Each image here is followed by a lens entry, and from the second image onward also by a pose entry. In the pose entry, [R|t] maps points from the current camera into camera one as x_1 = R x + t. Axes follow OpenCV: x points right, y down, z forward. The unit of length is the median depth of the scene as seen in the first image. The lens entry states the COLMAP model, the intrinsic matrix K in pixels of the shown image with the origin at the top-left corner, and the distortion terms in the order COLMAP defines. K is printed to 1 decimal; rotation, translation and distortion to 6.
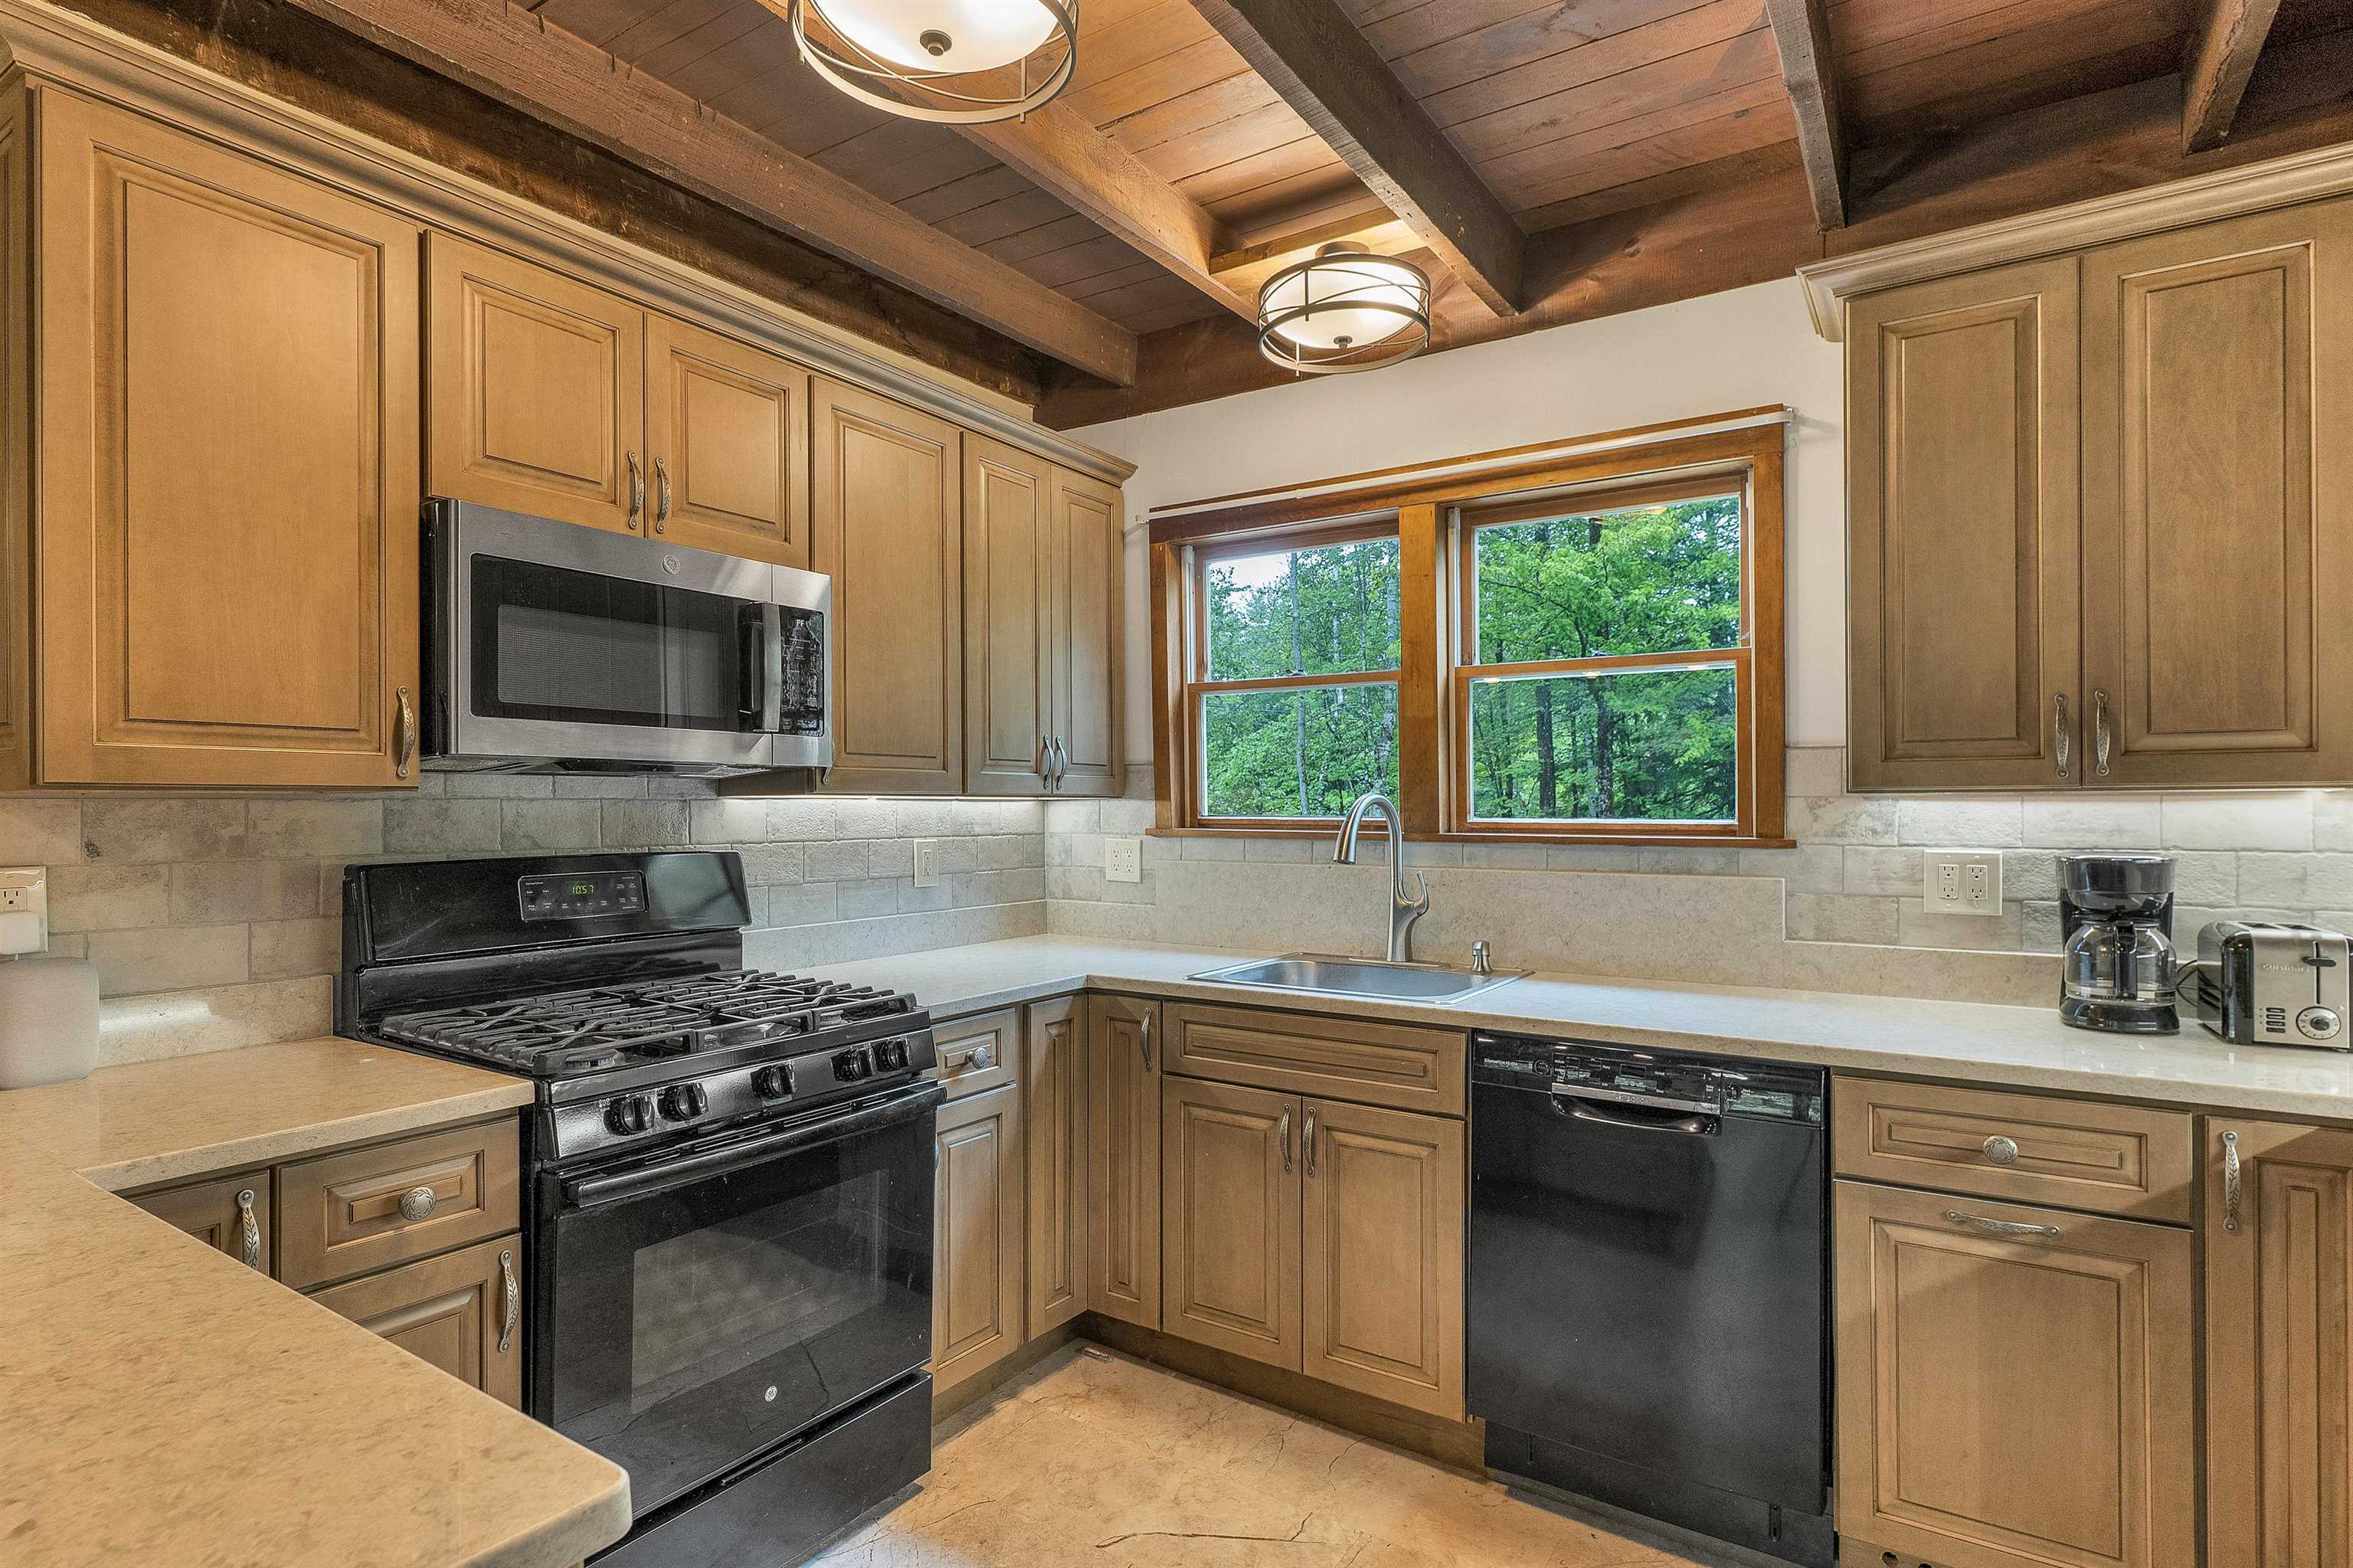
lens RADIAL K [[1200.7, 0, 1184.2], [0, 1200.7, 804.5], [0, 0, 1]] dist [0.003314, 0.000267]
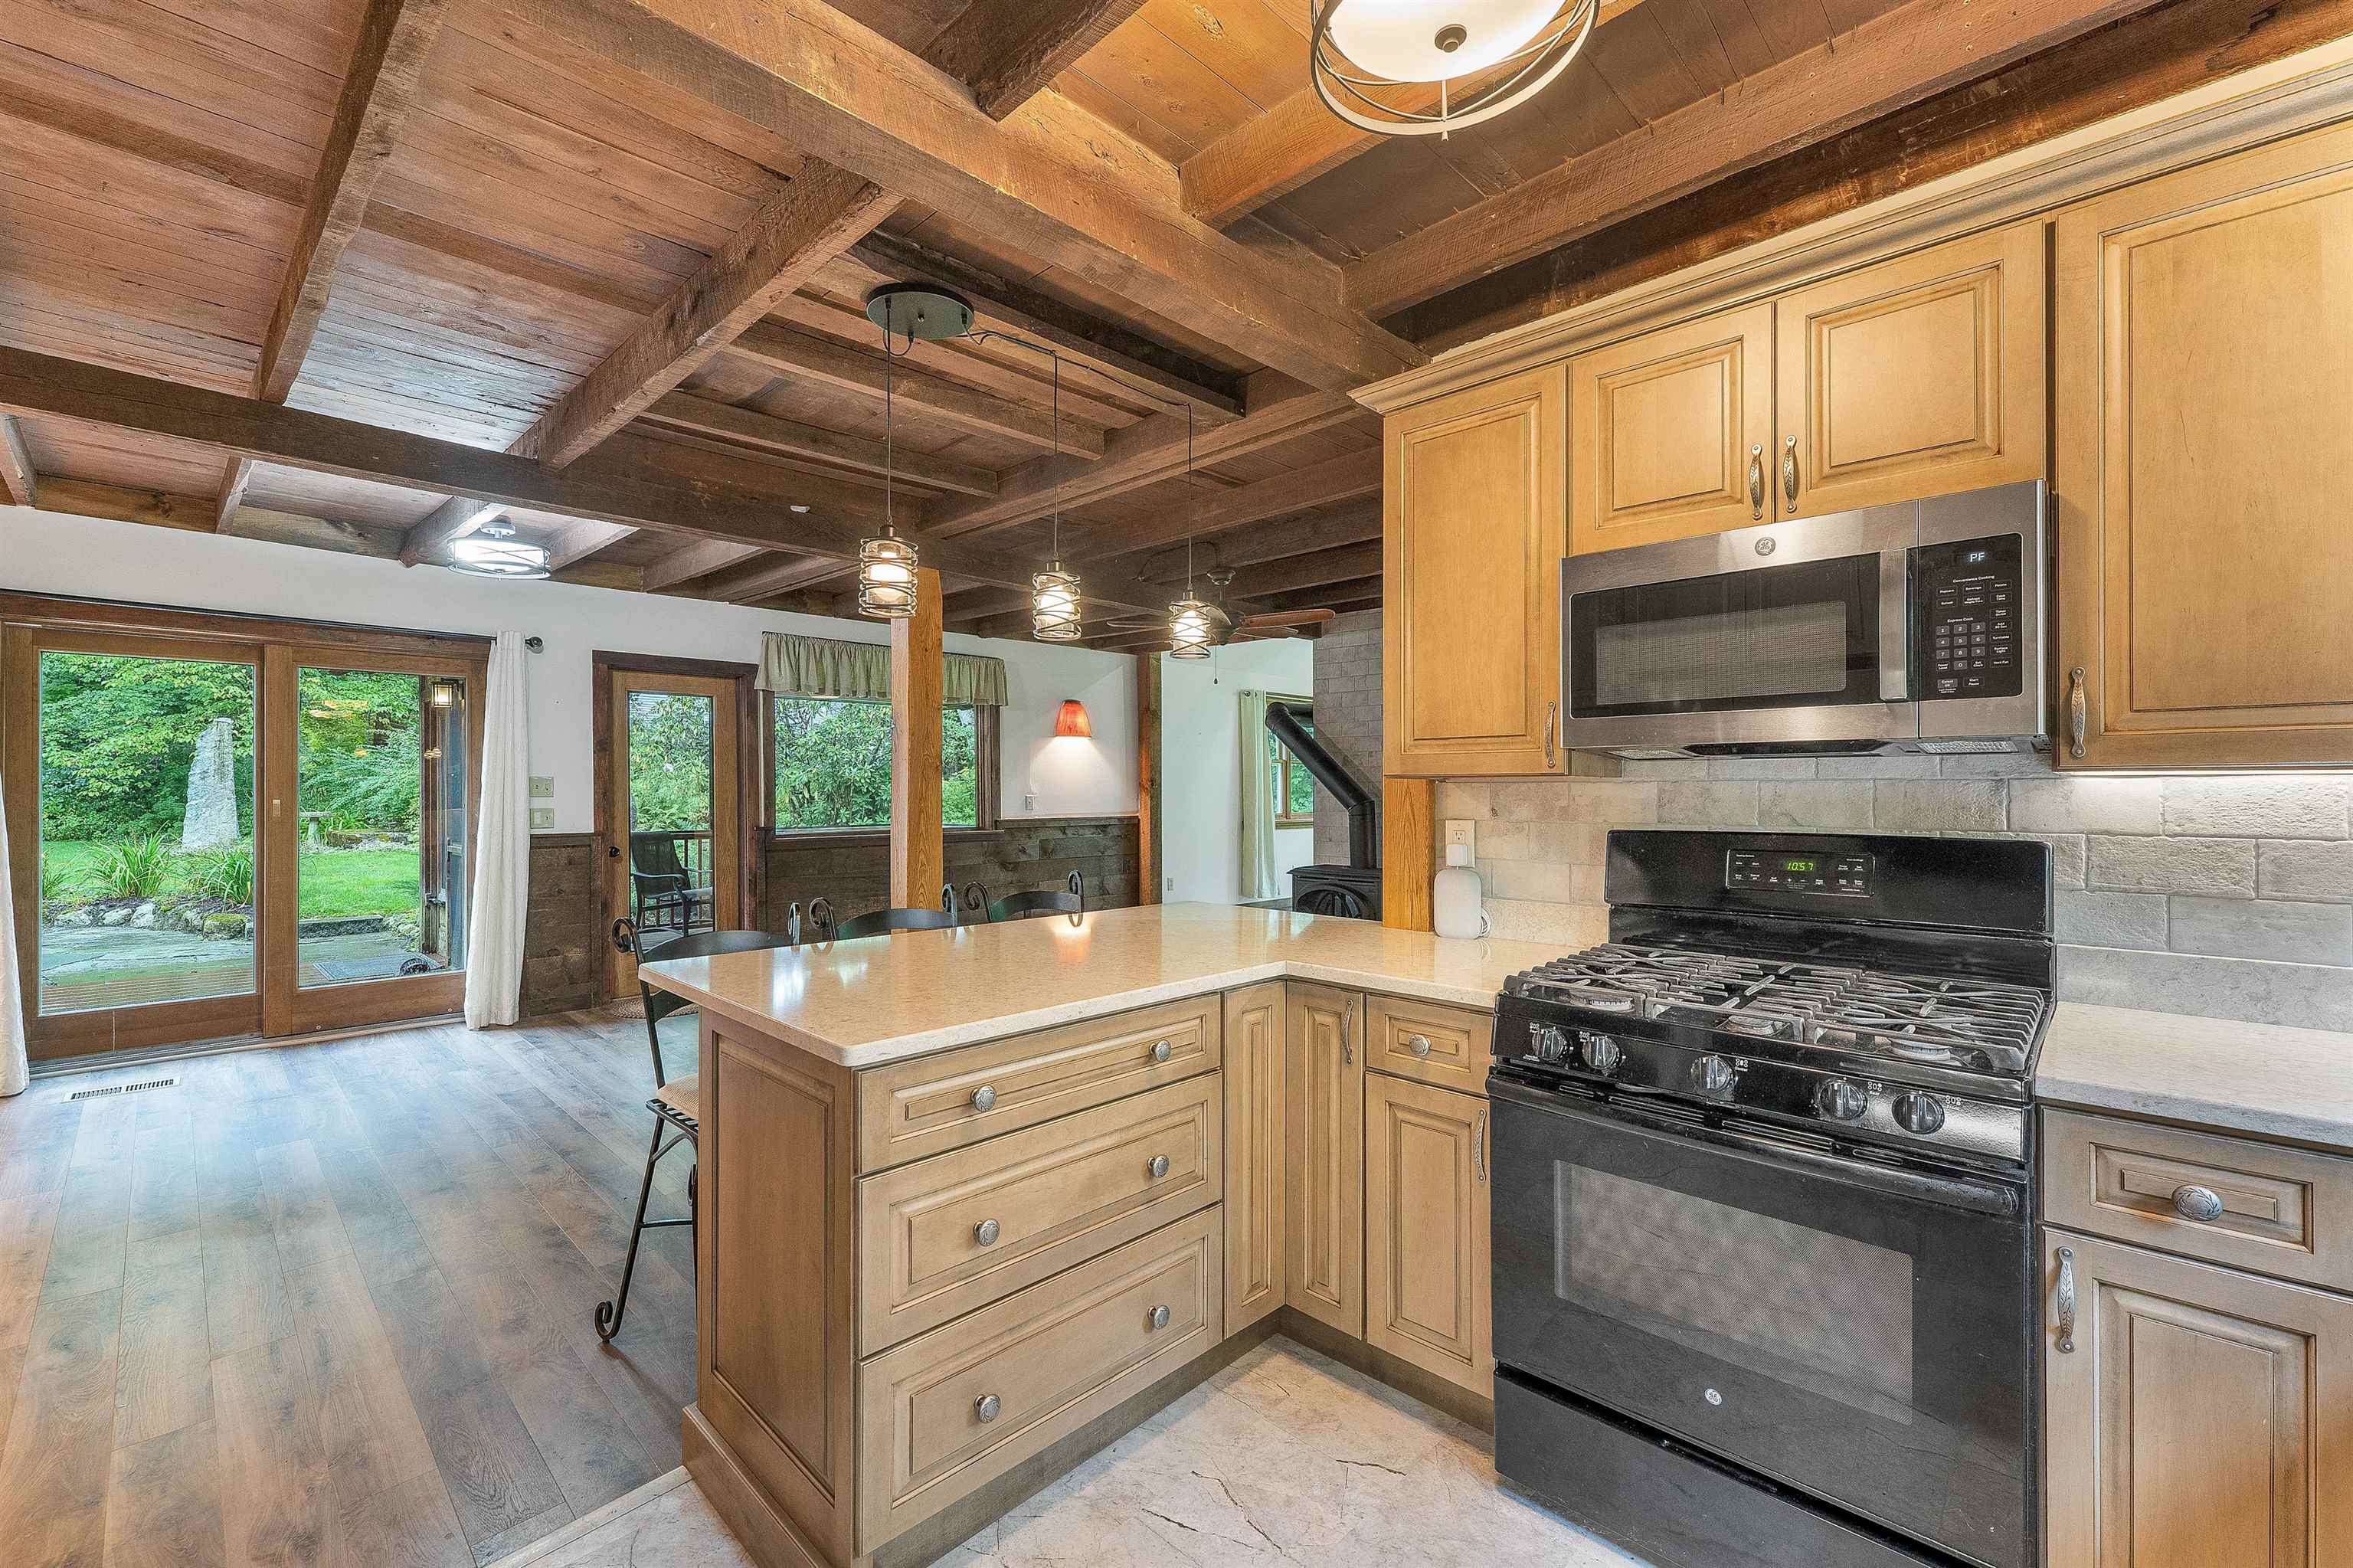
lens RADIAL K [[974.4, 0, 1173.9], [0, 974.4, 788.6], [0, 0, 1]] dist [-0.000168, -0.000080]
pose [[-0.186752, 0.002060, -0.982405, 0.431650], [0.003672, 0.999992, 0.001399, -0.000157], [0.982400, -0.003346, -0.186758, 0.619724]]
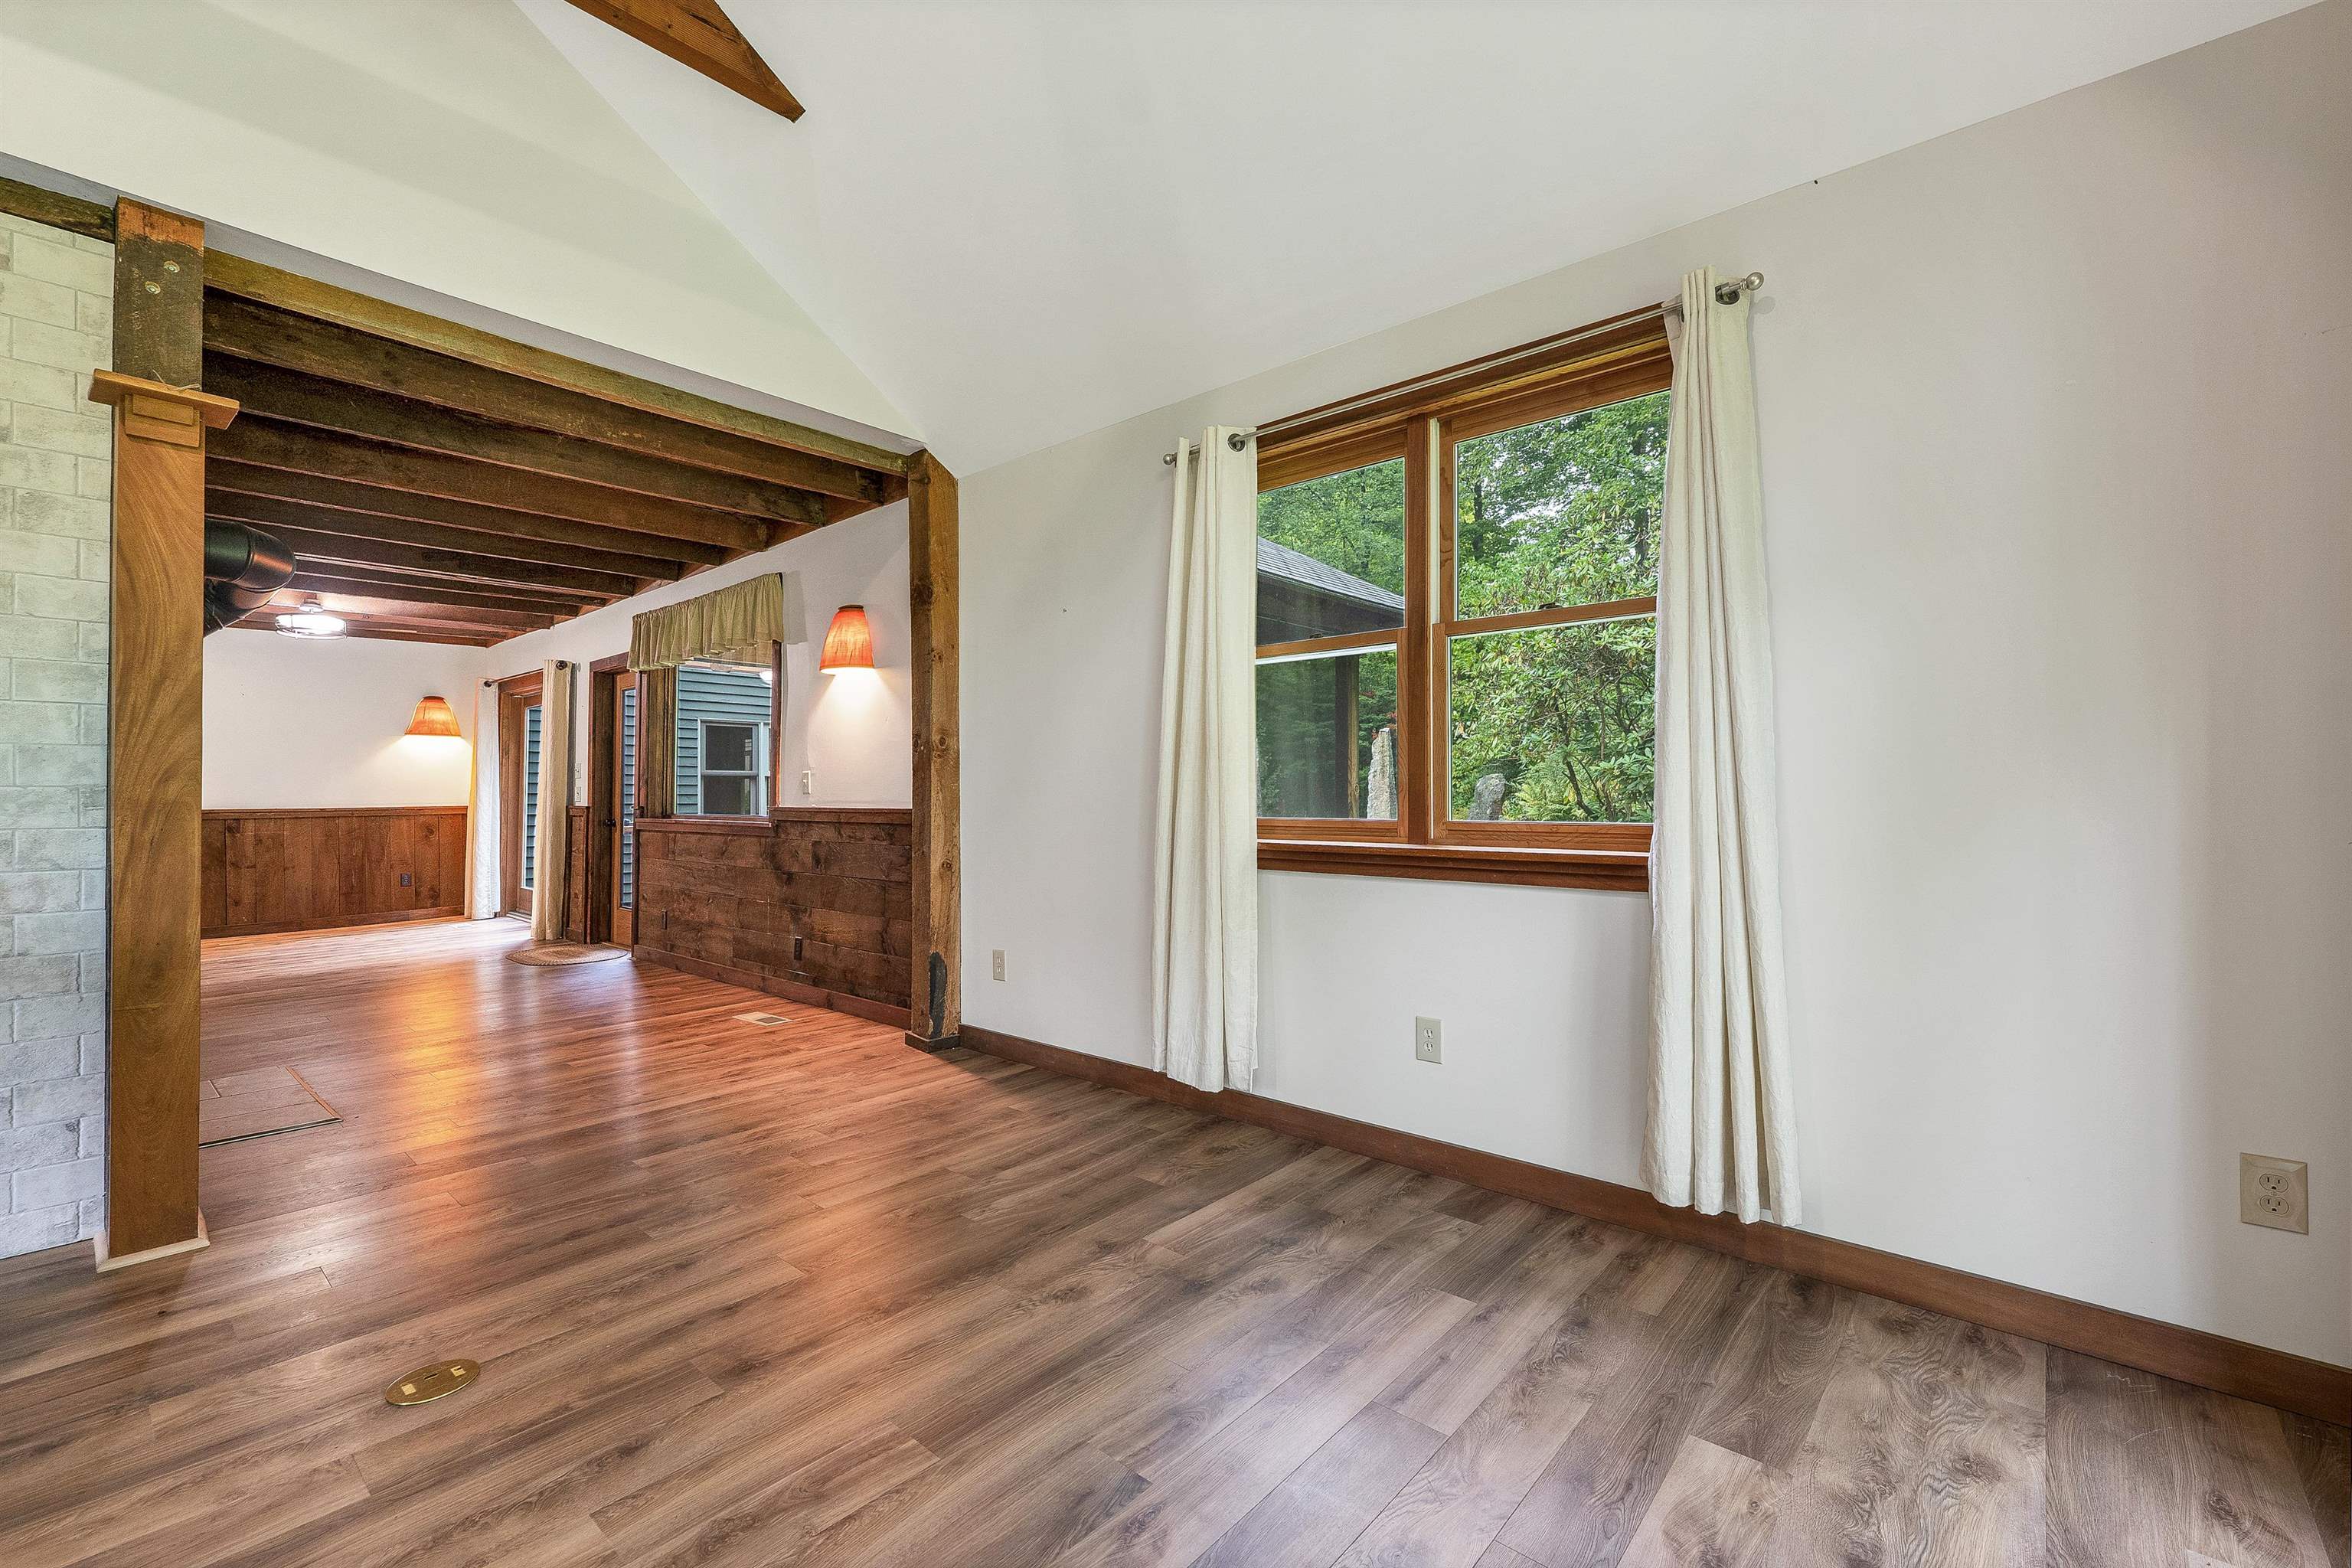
lens RADIAL K [[984.1, 0, 1178.9], [0, 984.1, 794.9], [0, 0, 1]] dist [0.000641, 0.000019]
pose [[-0.990699, 0.005057, 0.135976, -4.028715], [0.004661, 0.999984, -0.003232, 0.092910], [-0.135990, -0.002568, -0.990707, 1.590304]]
